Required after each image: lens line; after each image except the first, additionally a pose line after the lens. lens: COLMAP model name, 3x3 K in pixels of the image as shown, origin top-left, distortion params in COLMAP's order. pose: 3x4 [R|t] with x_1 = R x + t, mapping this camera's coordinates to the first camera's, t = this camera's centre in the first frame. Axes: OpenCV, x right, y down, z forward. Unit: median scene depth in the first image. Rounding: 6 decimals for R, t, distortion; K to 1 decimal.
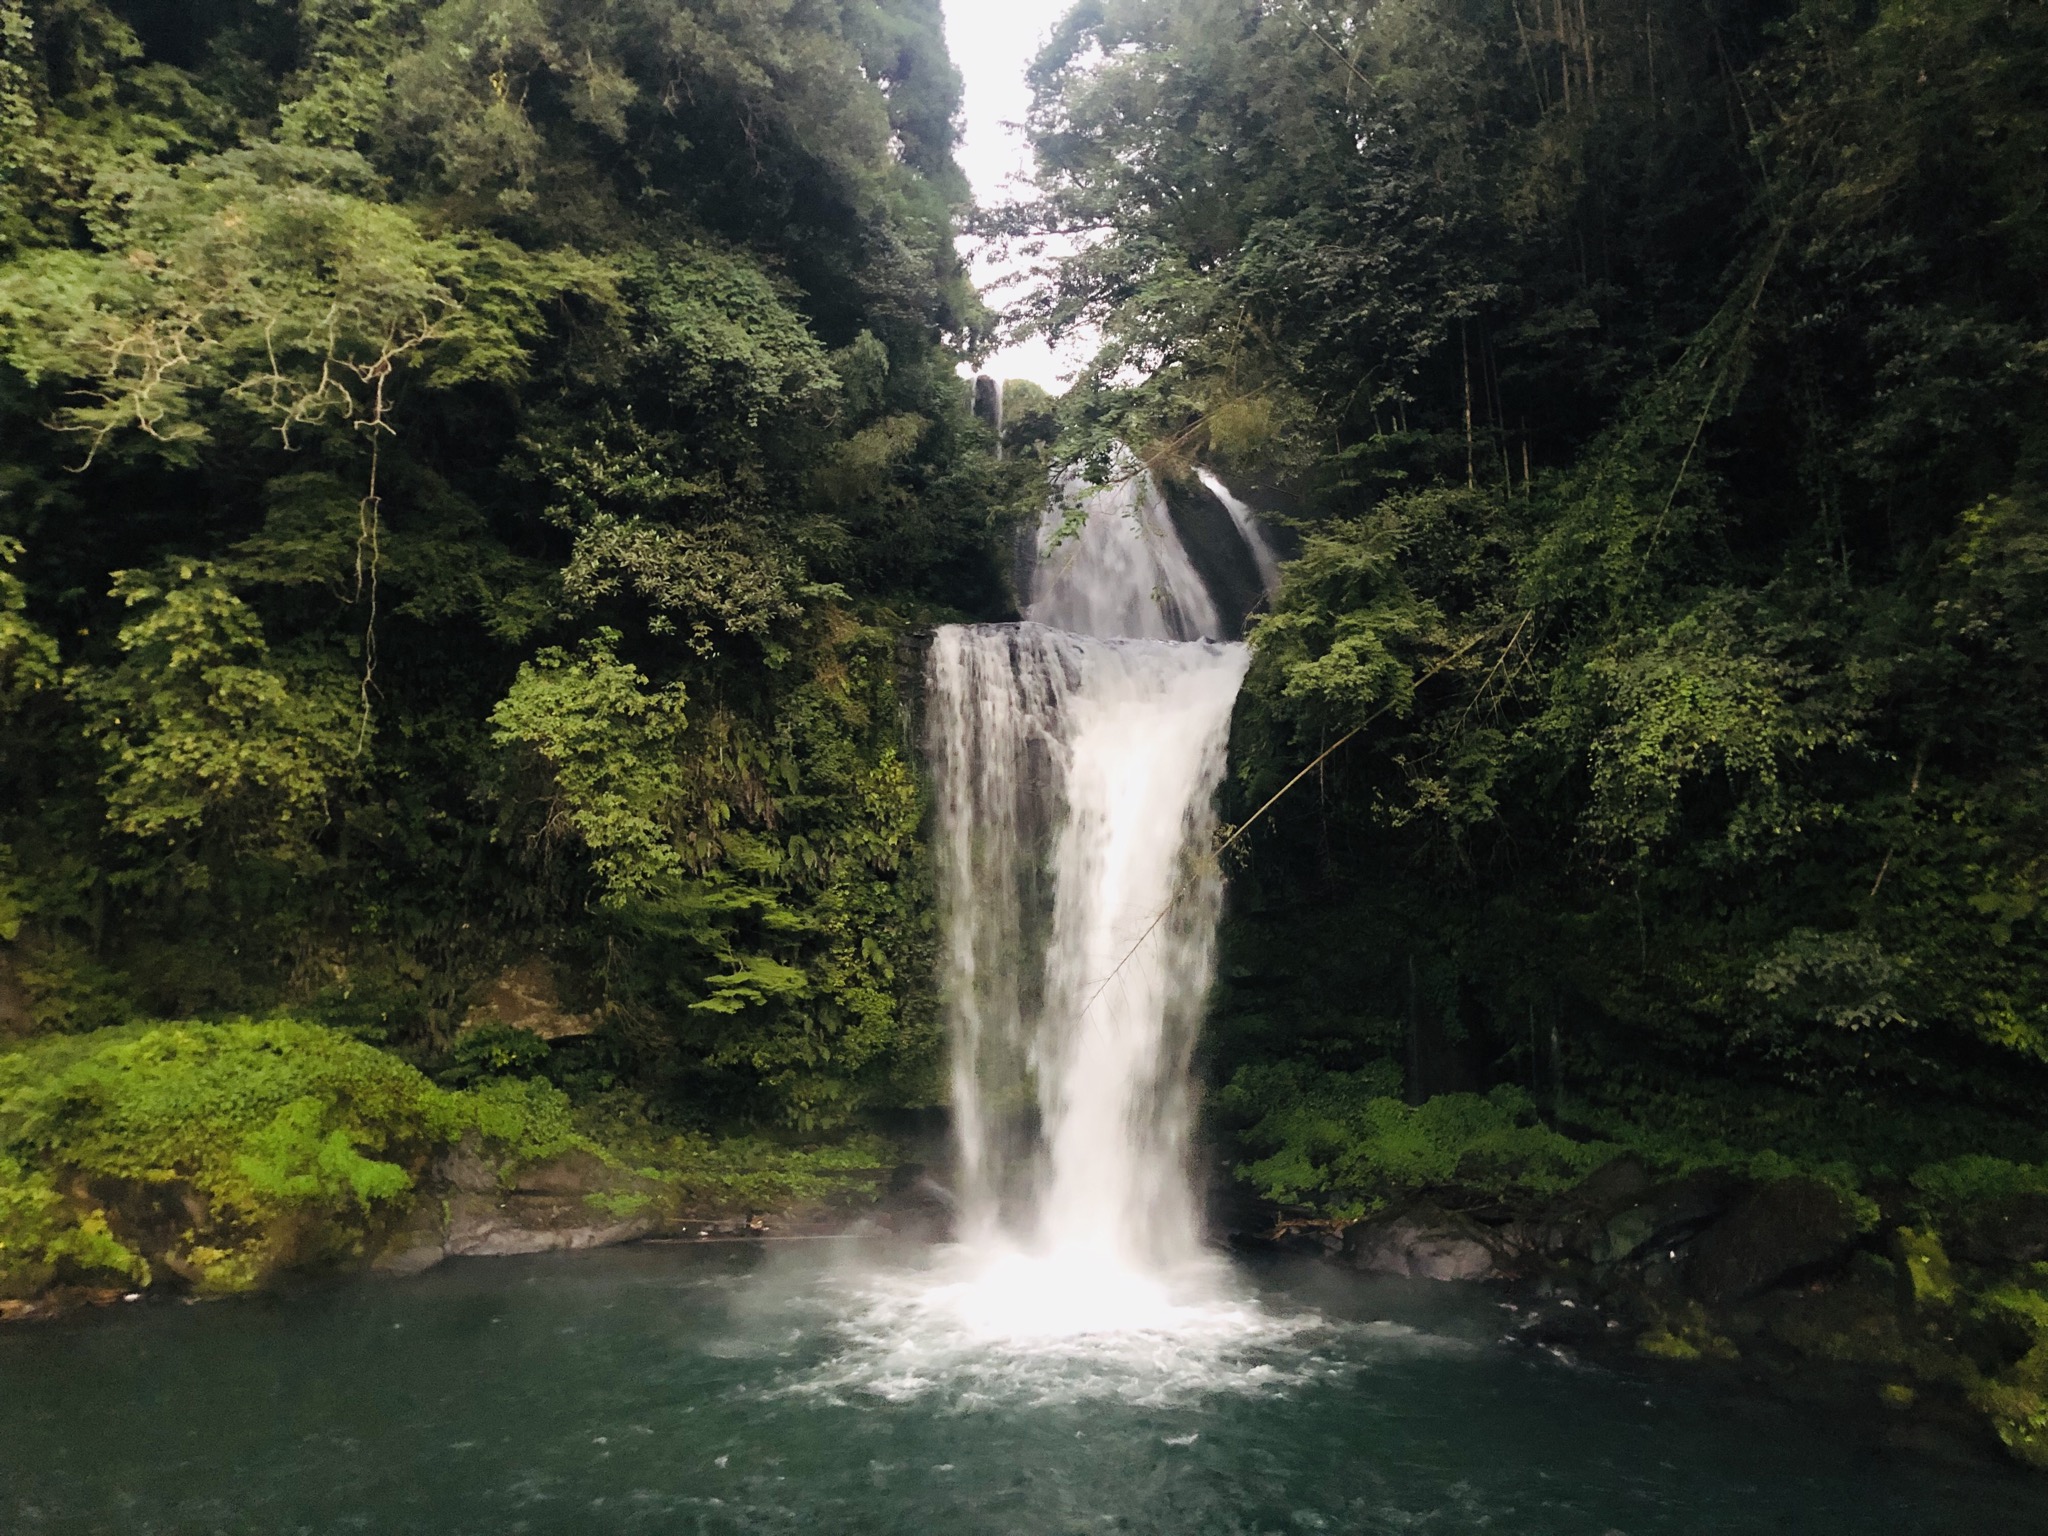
lens RADIAL K [[1710.3, 0, 1018.1], [0, 1710.3, 760.3], [0, 0, 1]] dist [0.009963, -0.052211]
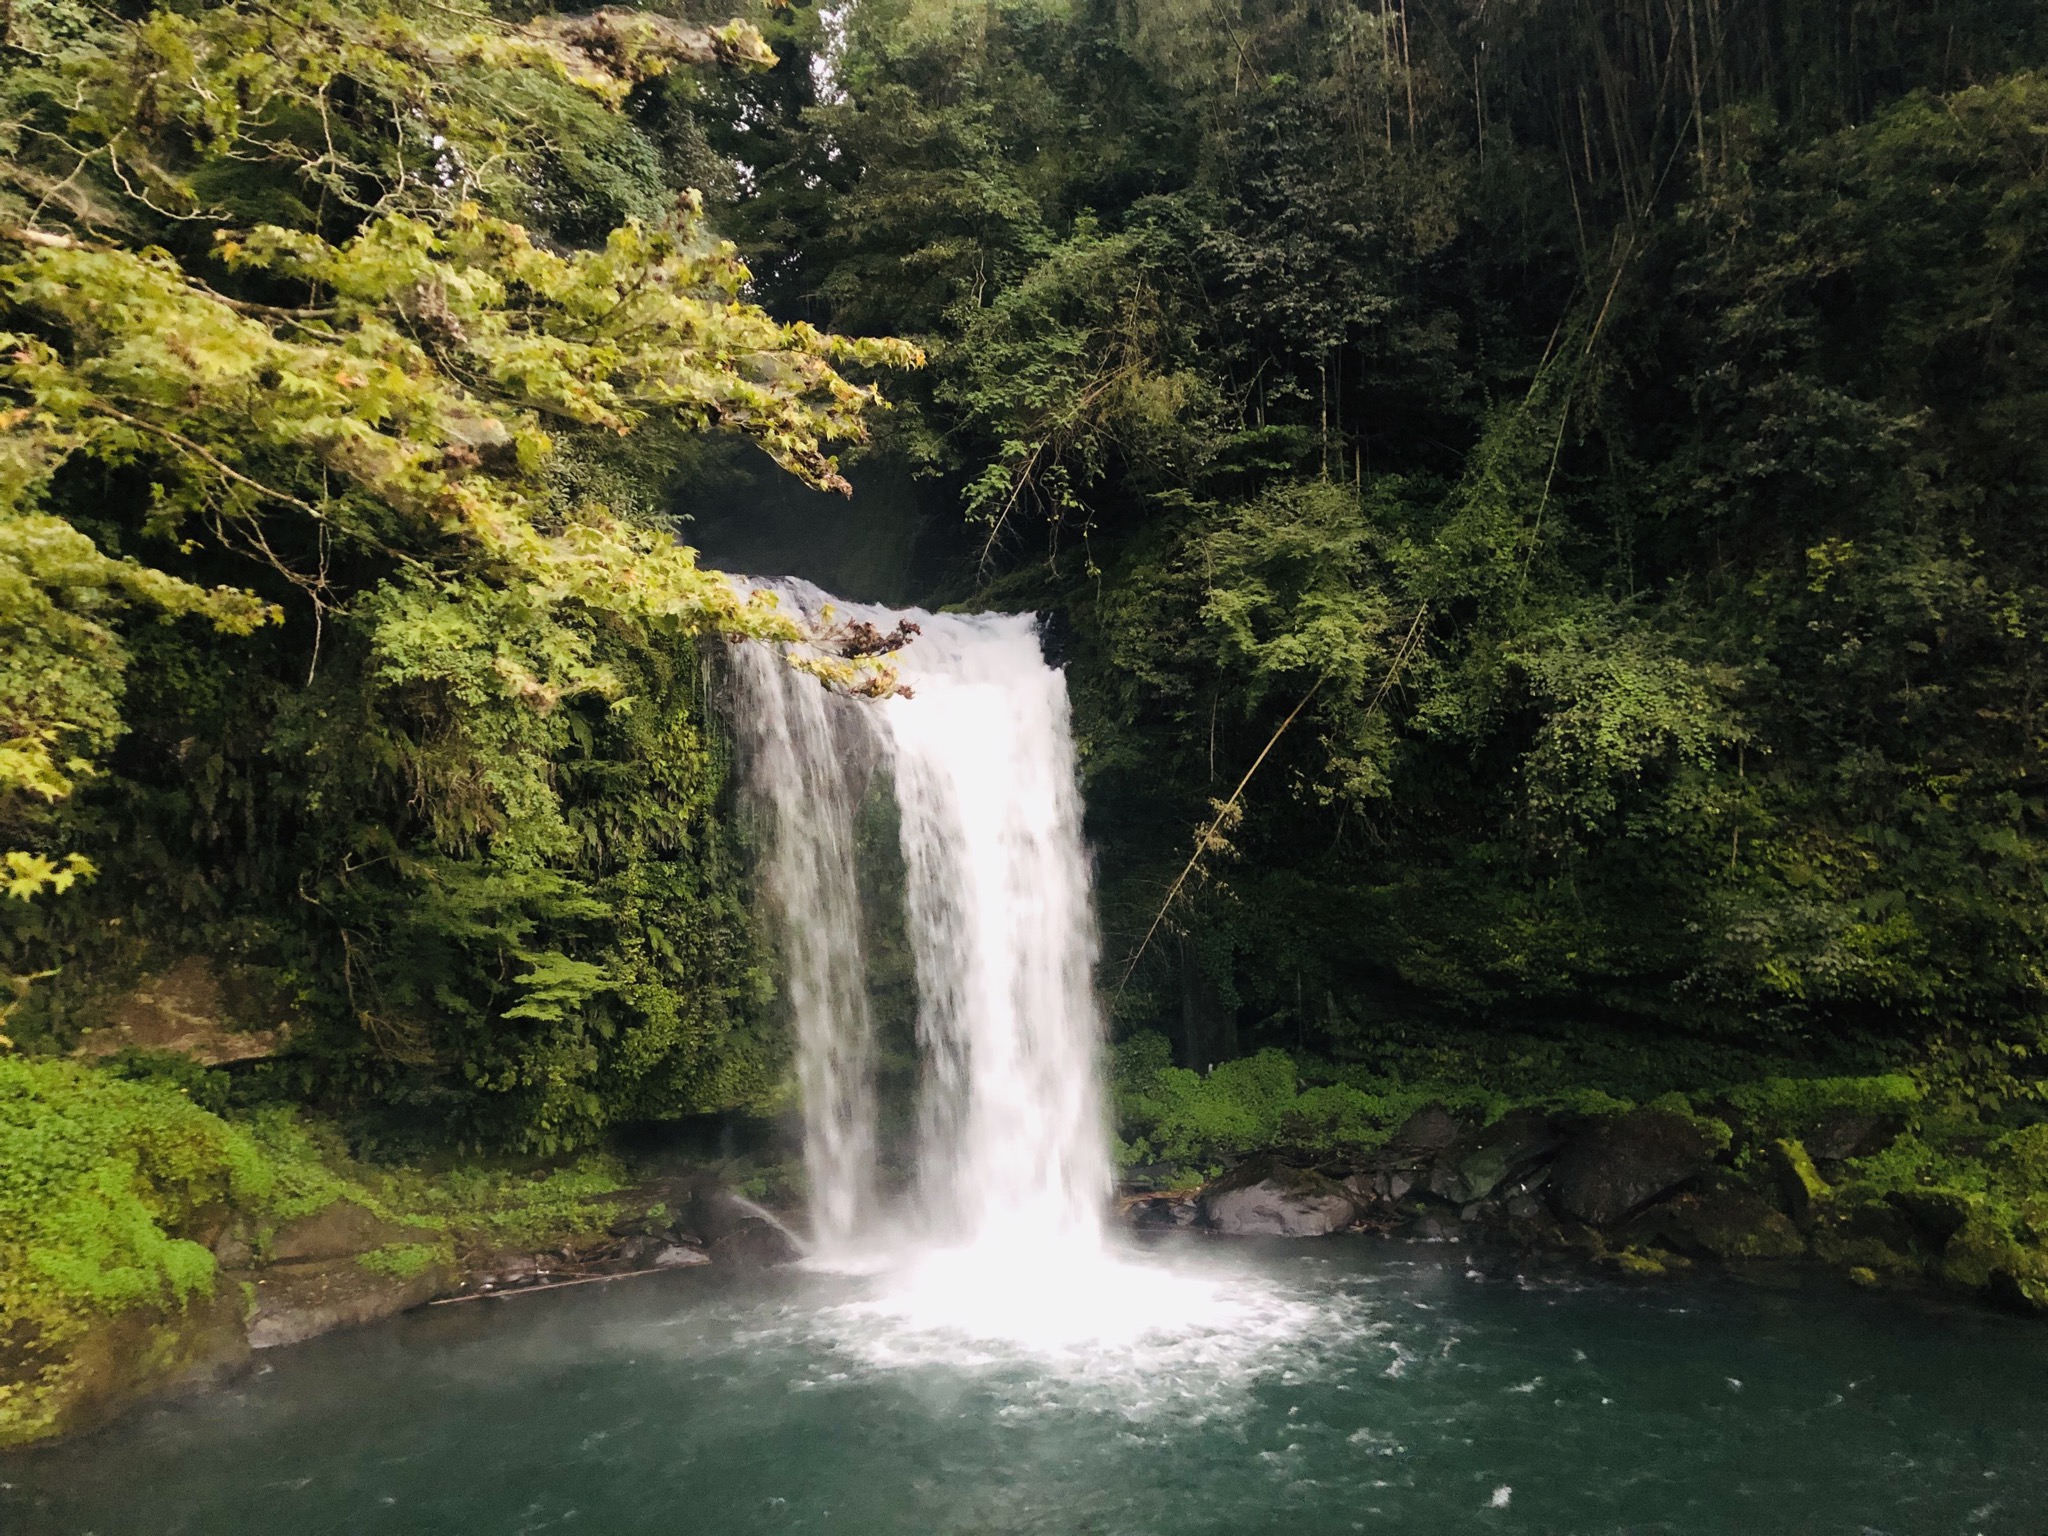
lens RADIAL K [[1710.3, 0, 1026.8], [0, 1710.3, 763.1], [0, 0, 1]] dist [0.009963, -0.052211]
pose [[0.865054, 0.024581, 0.501077, -0.394408], [-0.028426, 0.999596, 0.000037, 0.016795], [-0.500873, -0.014276, 0.865403, 0.164365]]
